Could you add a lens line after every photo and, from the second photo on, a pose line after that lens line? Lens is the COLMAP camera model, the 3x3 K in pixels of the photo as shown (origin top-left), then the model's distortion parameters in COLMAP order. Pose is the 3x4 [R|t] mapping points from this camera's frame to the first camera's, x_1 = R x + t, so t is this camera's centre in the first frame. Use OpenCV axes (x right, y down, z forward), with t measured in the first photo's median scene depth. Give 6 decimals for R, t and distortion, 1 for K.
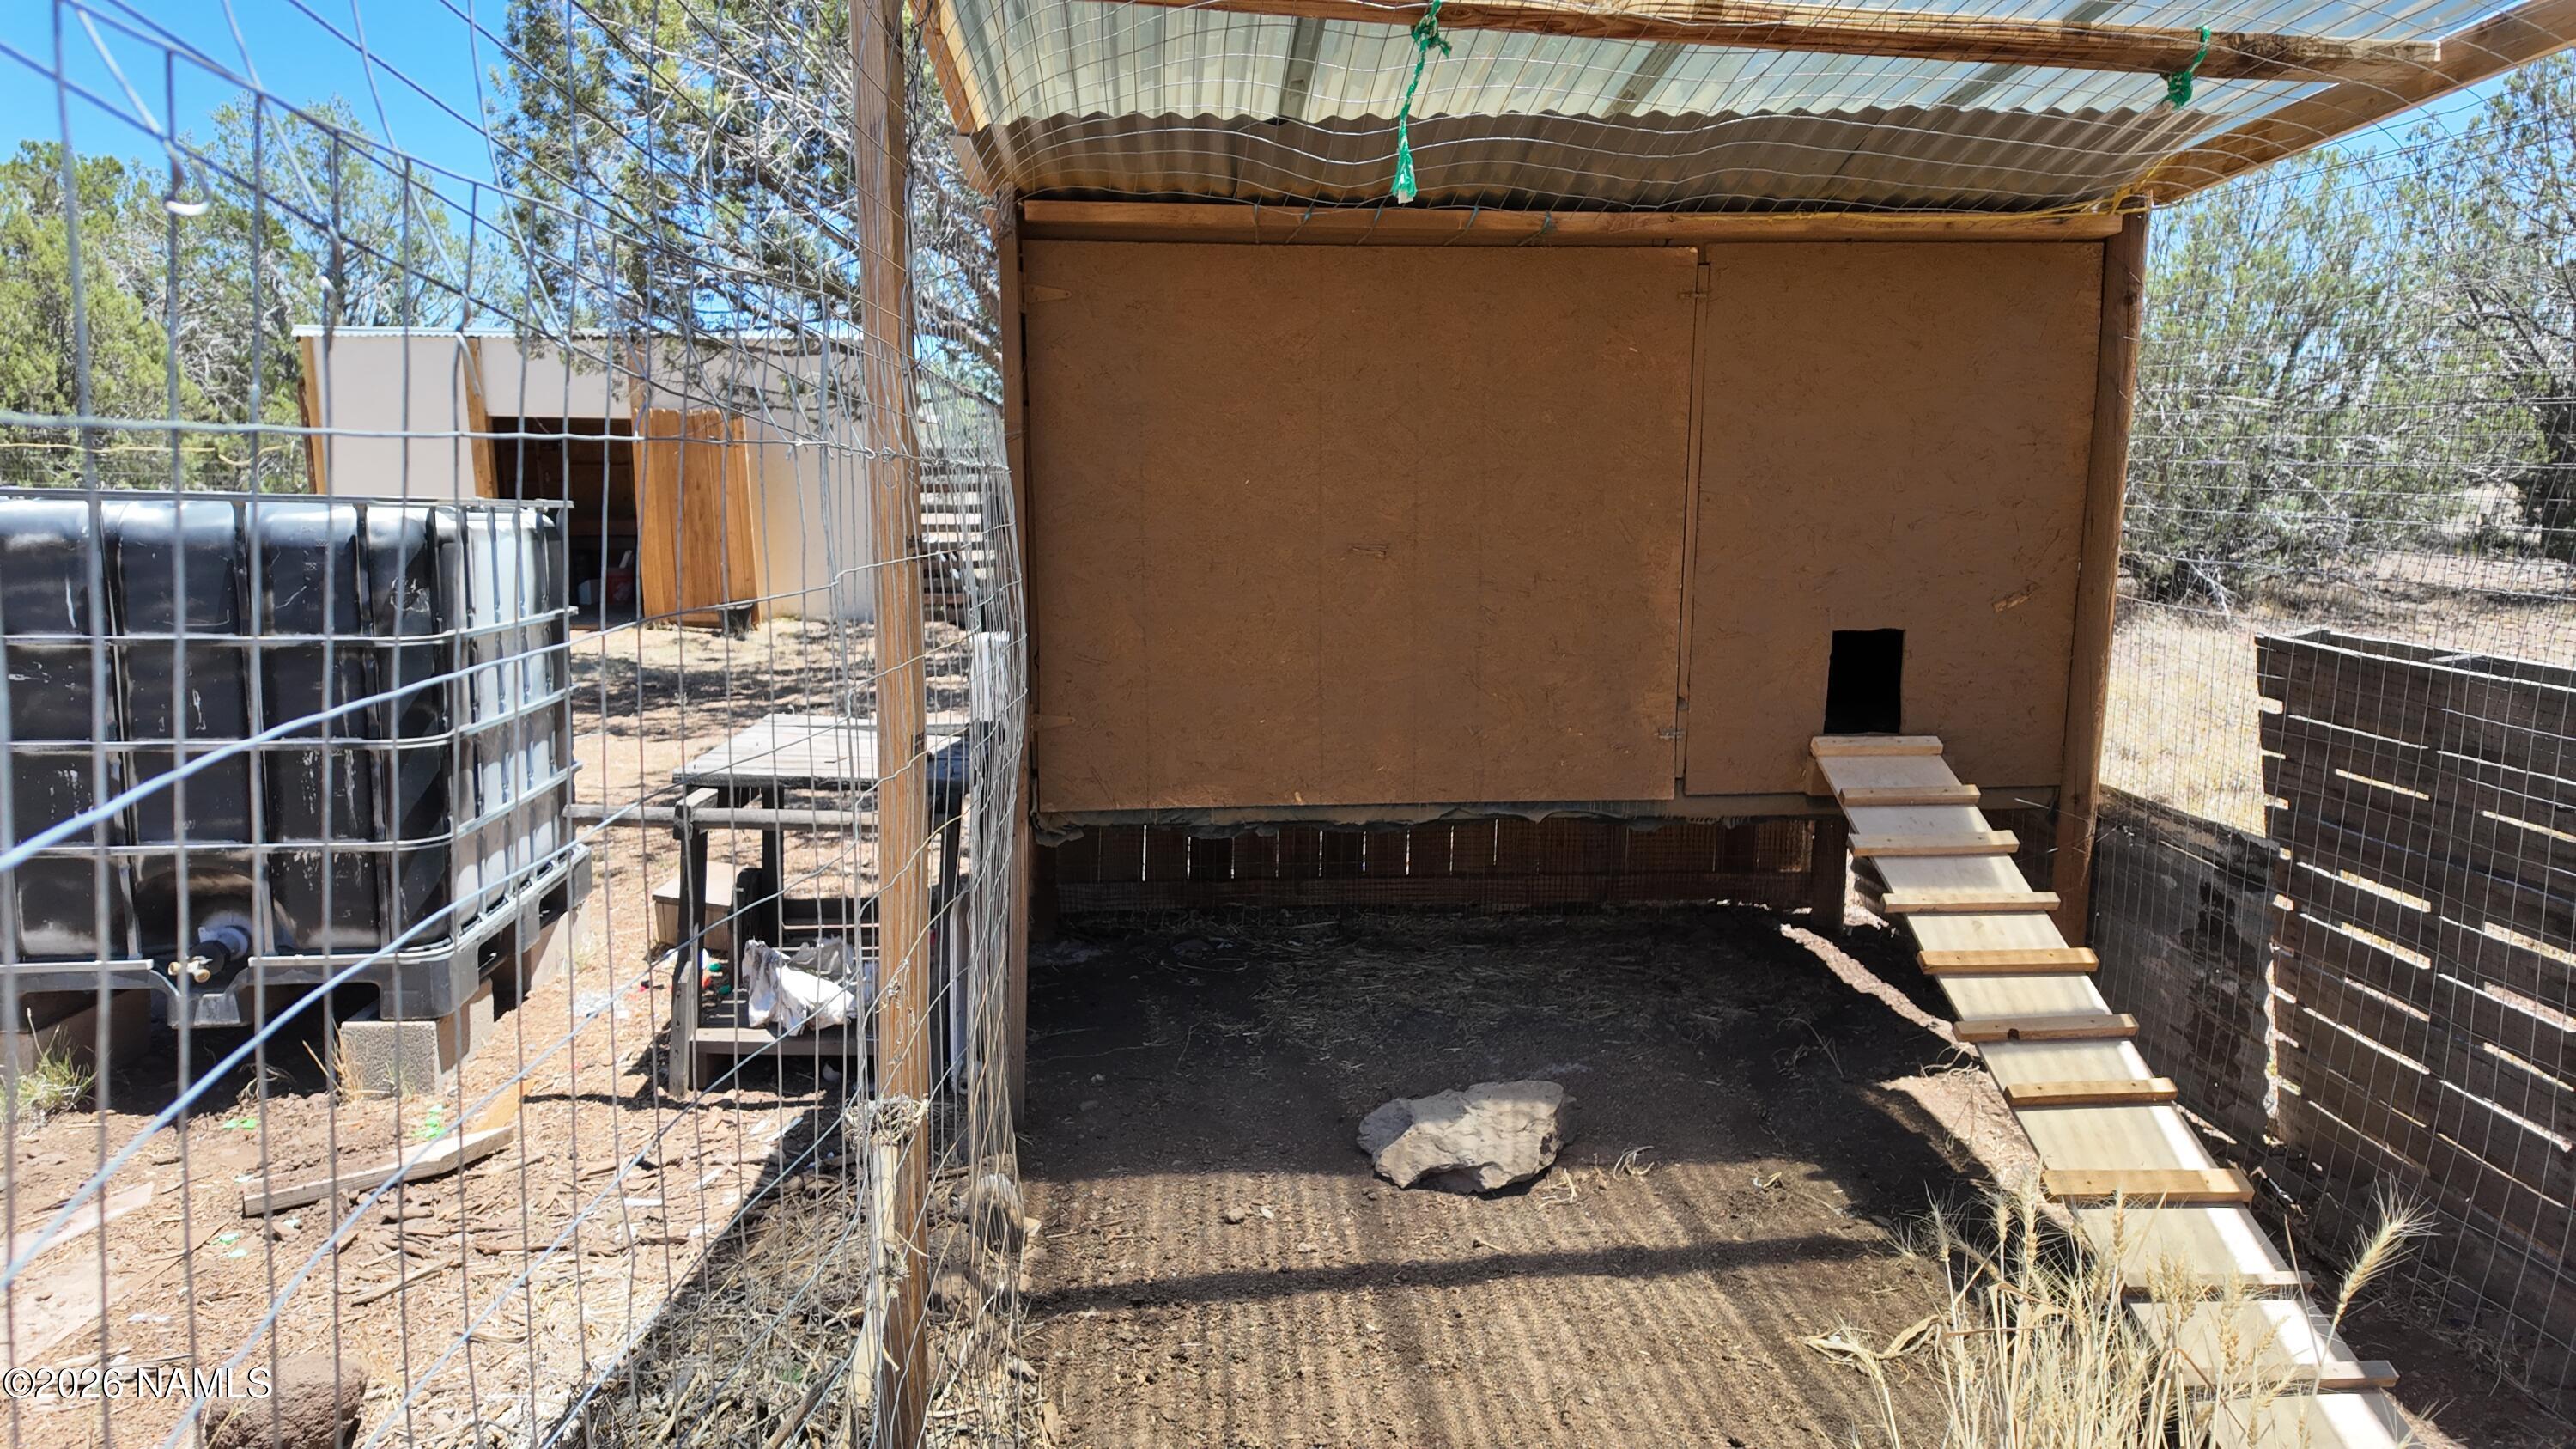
lens RADIAL K [[1510.3, 0, 1288.0], [0, 1510.3, 724.5], [0, 0, 1]] dist [0.052569, -0.033646]
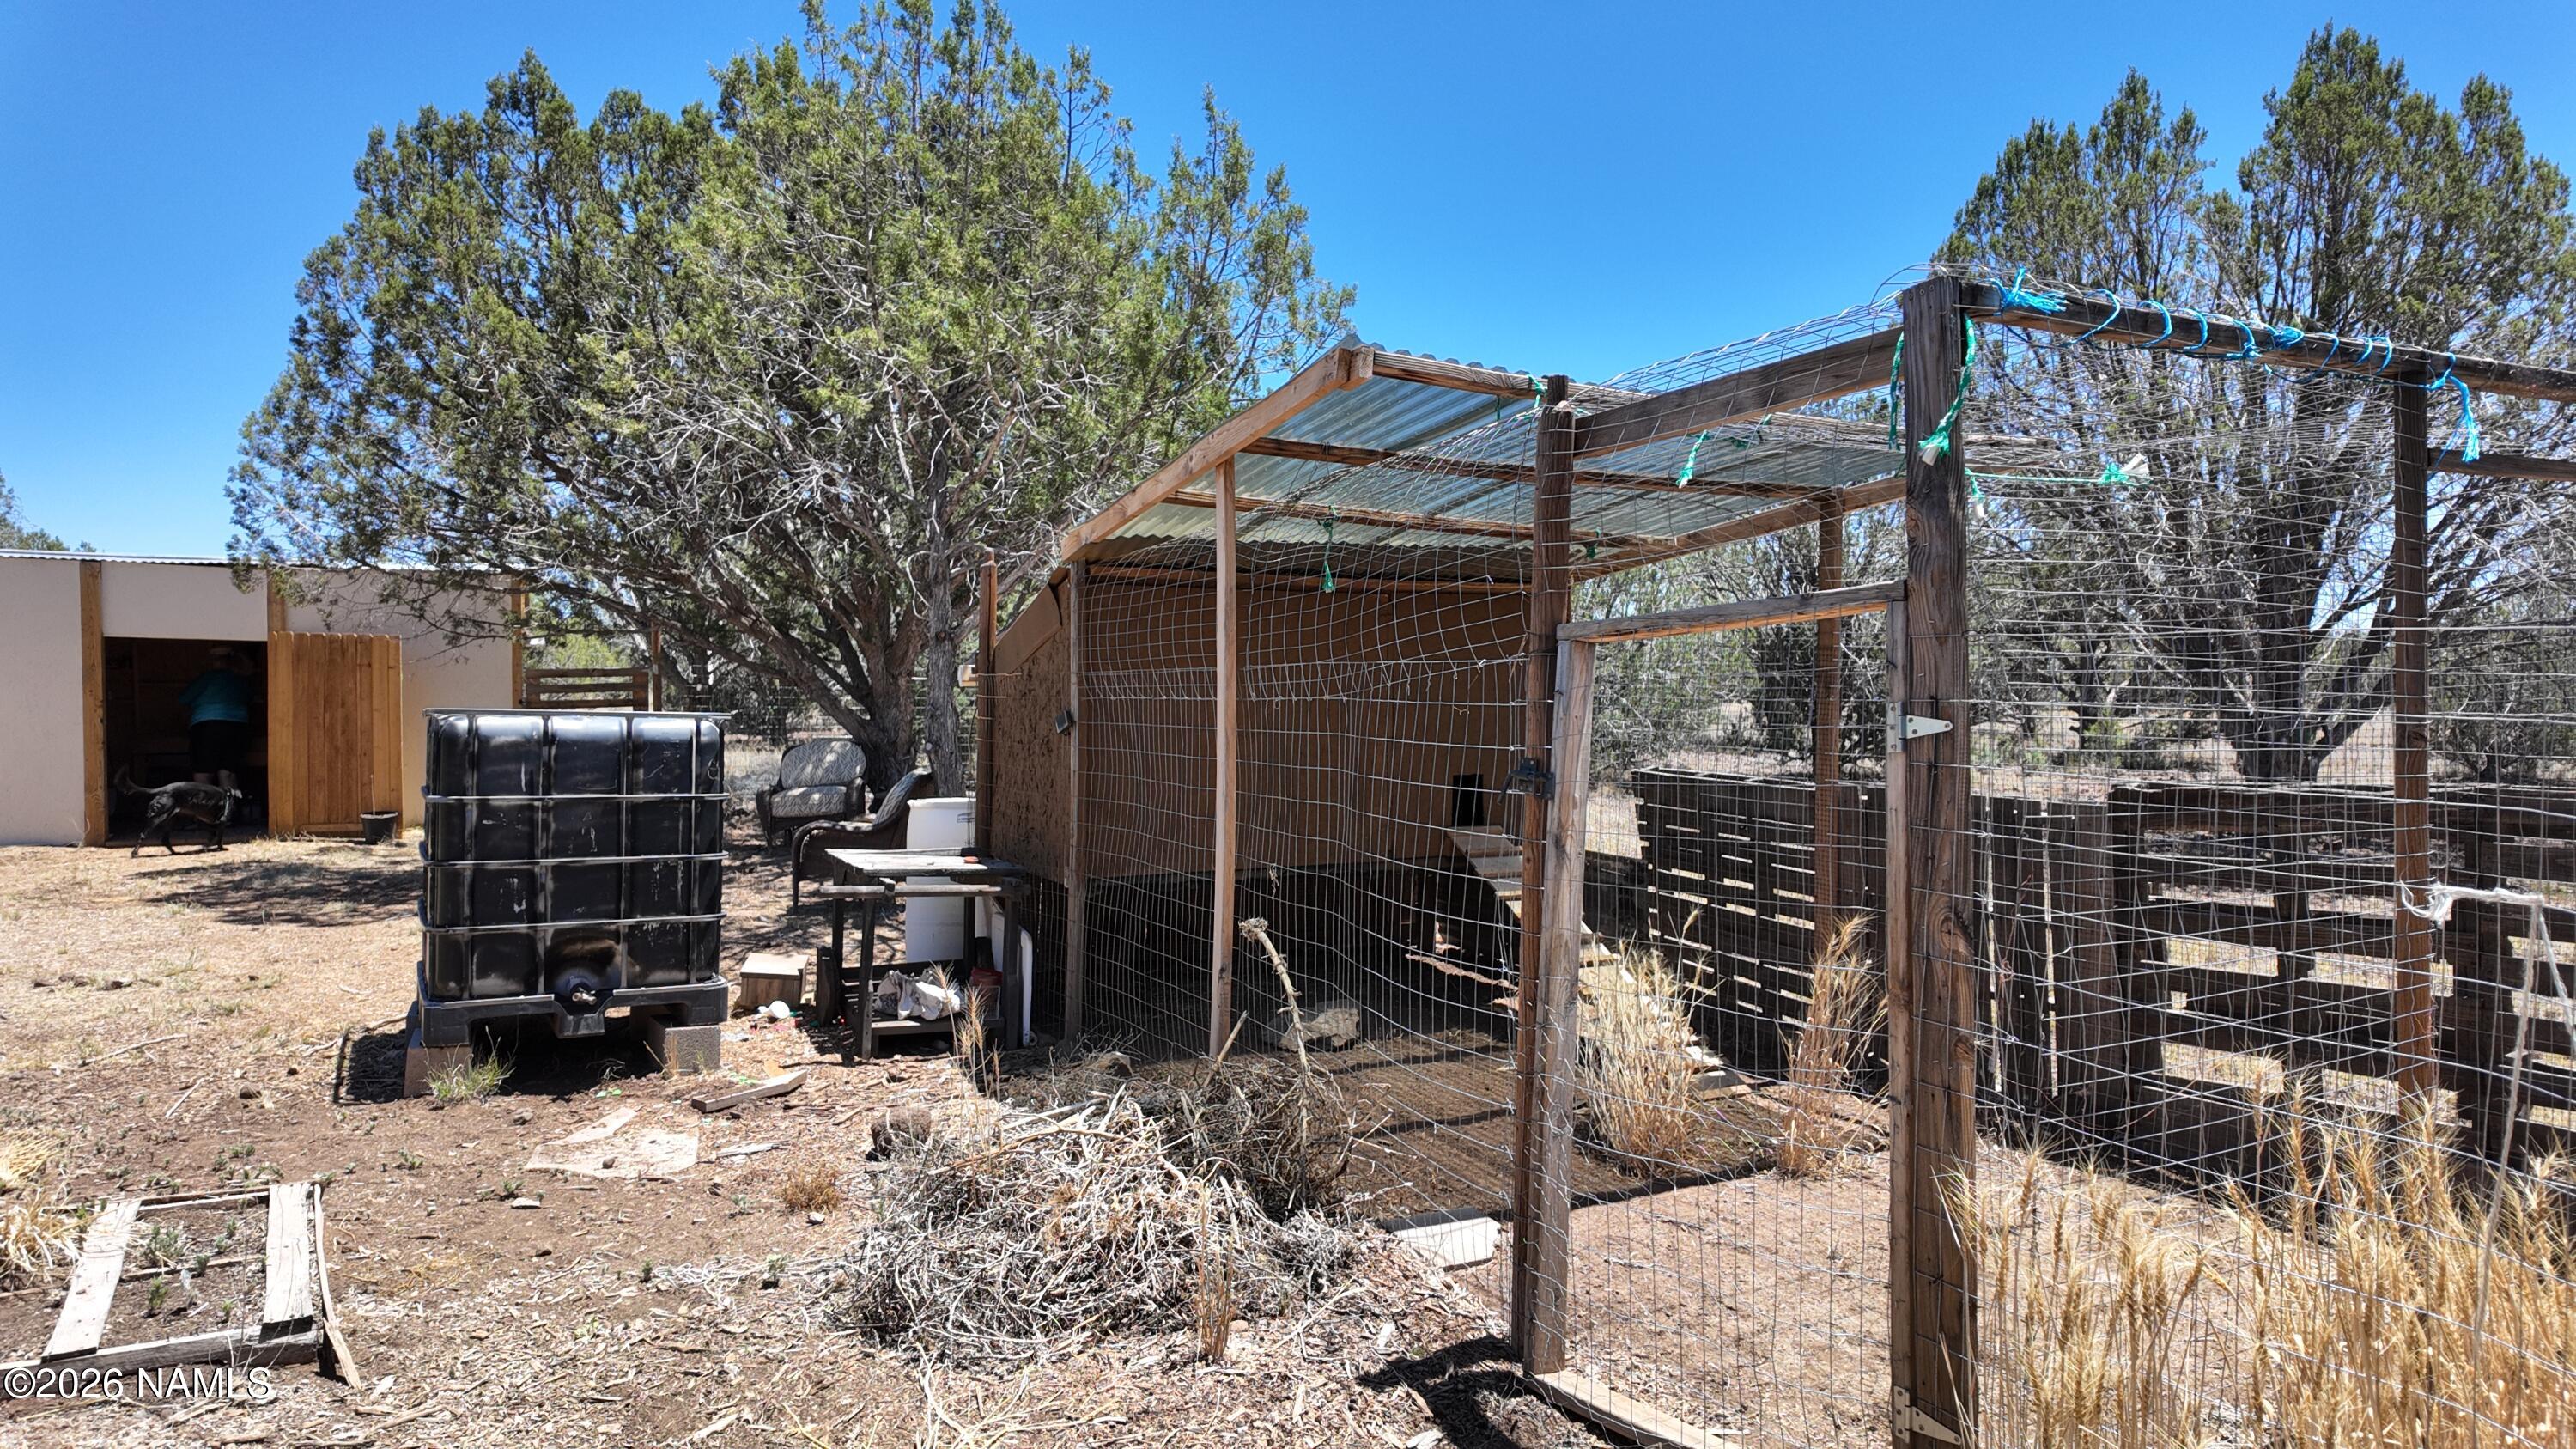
lens RADIAL K [[1510.3, 0, 1288.0], [0, 1510.3, 724.5], [0, 0, 1]] dist [0.052569, -0.033646]
pose [[0.933421, -0.007817, 0.358698, -0.581480], [0.057746, 0.990002, -0.128693, 0.121712], [-0.354106, 0.140838, 0.924540, -0.810947]]
